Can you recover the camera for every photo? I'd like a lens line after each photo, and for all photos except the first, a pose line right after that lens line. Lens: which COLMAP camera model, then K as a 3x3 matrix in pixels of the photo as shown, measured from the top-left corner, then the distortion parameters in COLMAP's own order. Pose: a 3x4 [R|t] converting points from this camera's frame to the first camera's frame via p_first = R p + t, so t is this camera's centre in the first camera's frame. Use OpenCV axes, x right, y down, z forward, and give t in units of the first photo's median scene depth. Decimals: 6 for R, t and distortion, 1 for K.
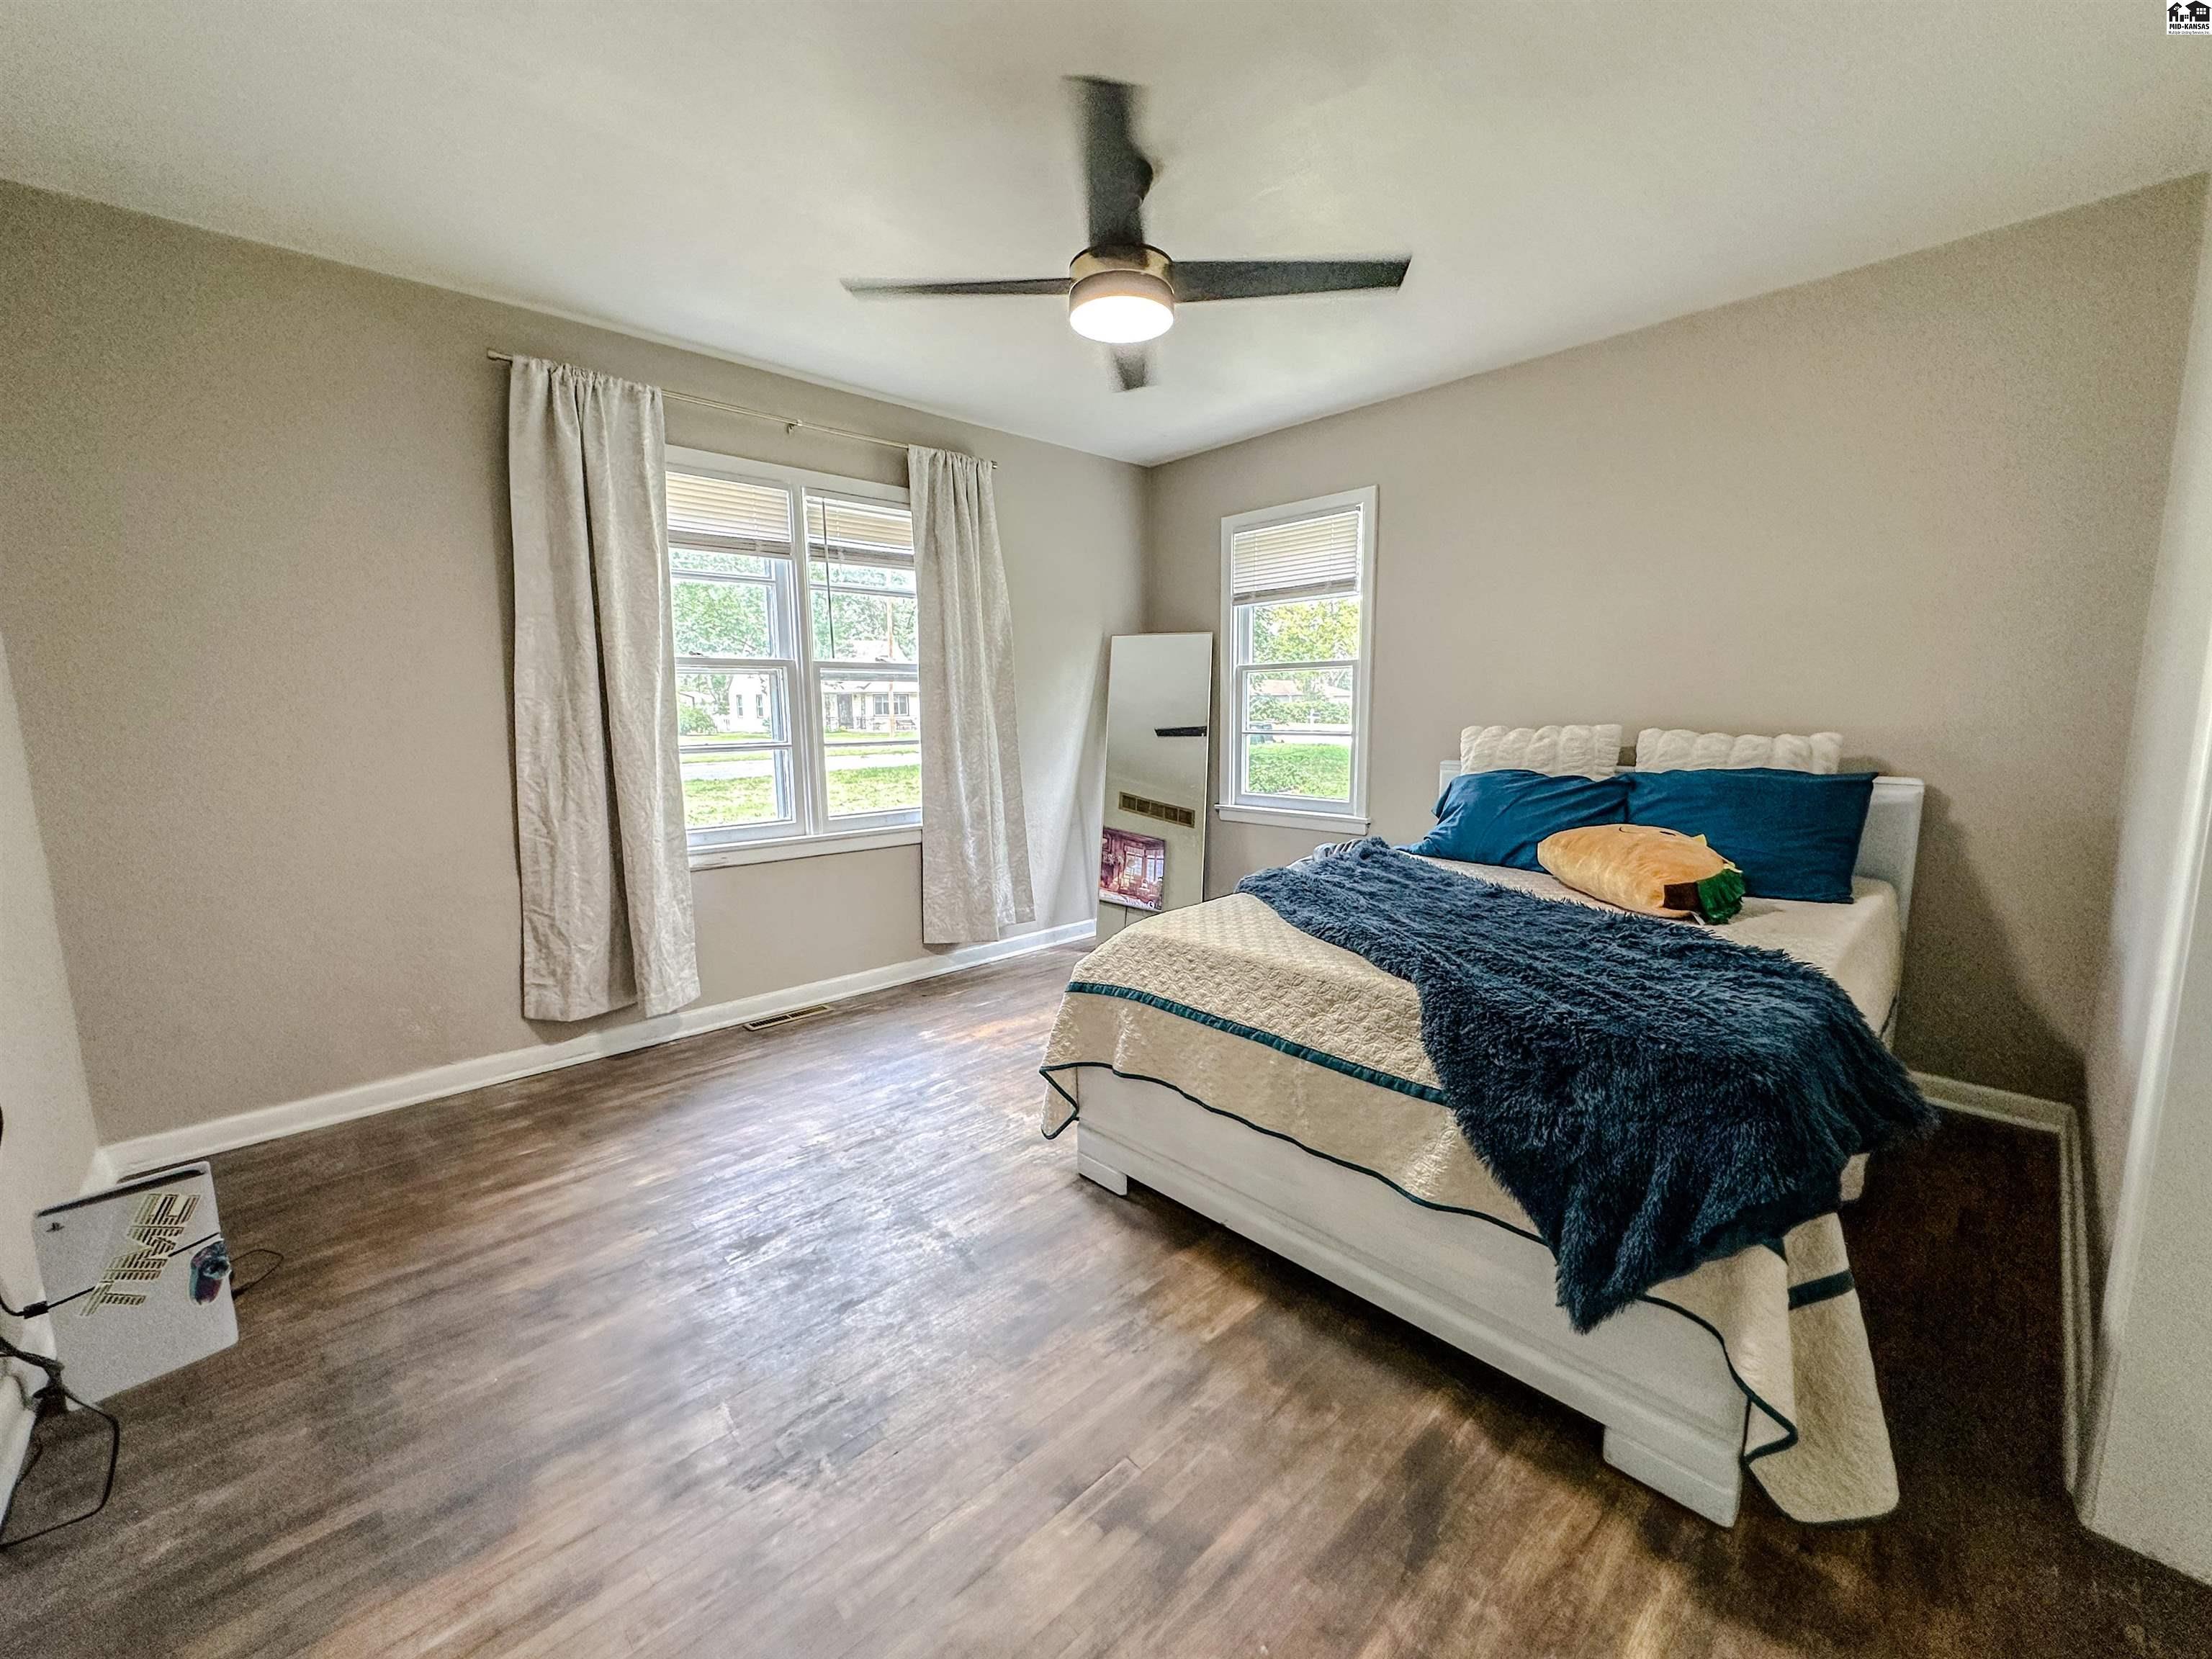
lens RADIAL K [[881.7, 0, 1104.2], [0, 881.7, 823.7], [0, 0, 1]] dist [-0.003430, 0.000702]
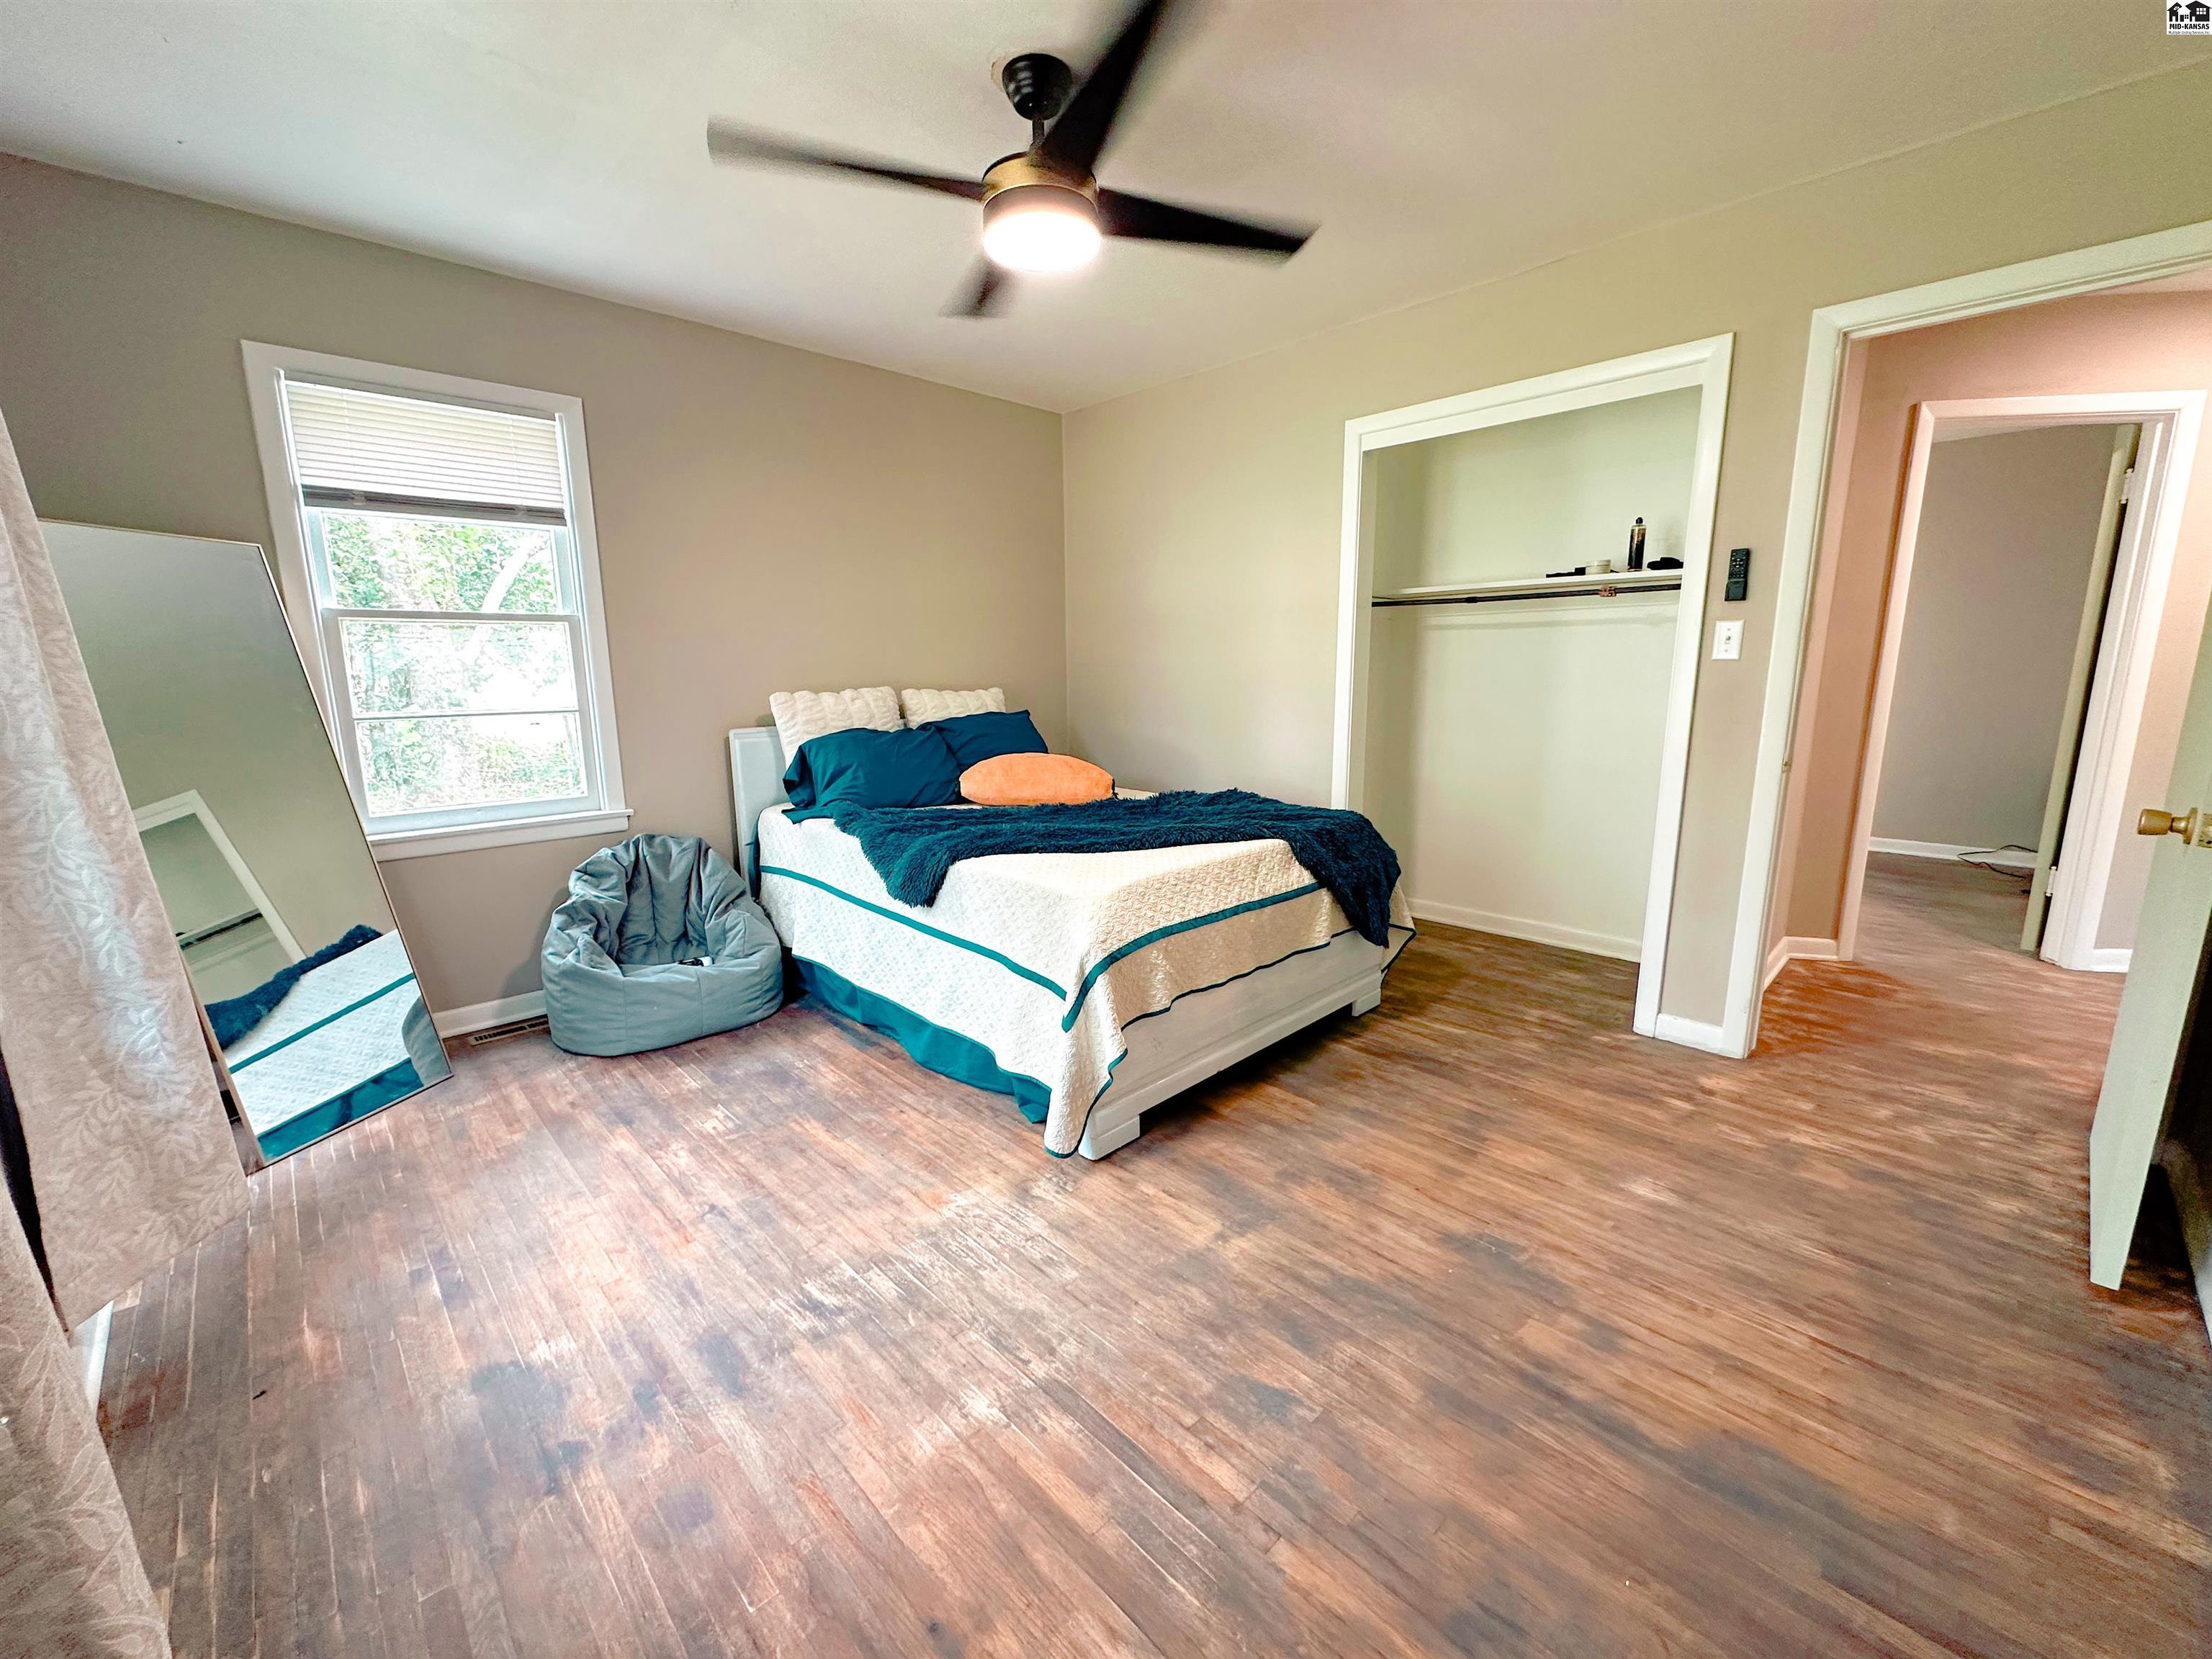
lens RADIAL K [[881.7, 0, 1103.9], [0, 881.7, 833.3], [0, 0, 1]] dist [-0.003430, 0.000702]
pose [[-0.015190, -0.174718, 0.984501, -1.016979], [0.143467, 0.974046, 0.175076, -0.126532], [-0.989539, 0.143903, 0.010271, 1.049615]]
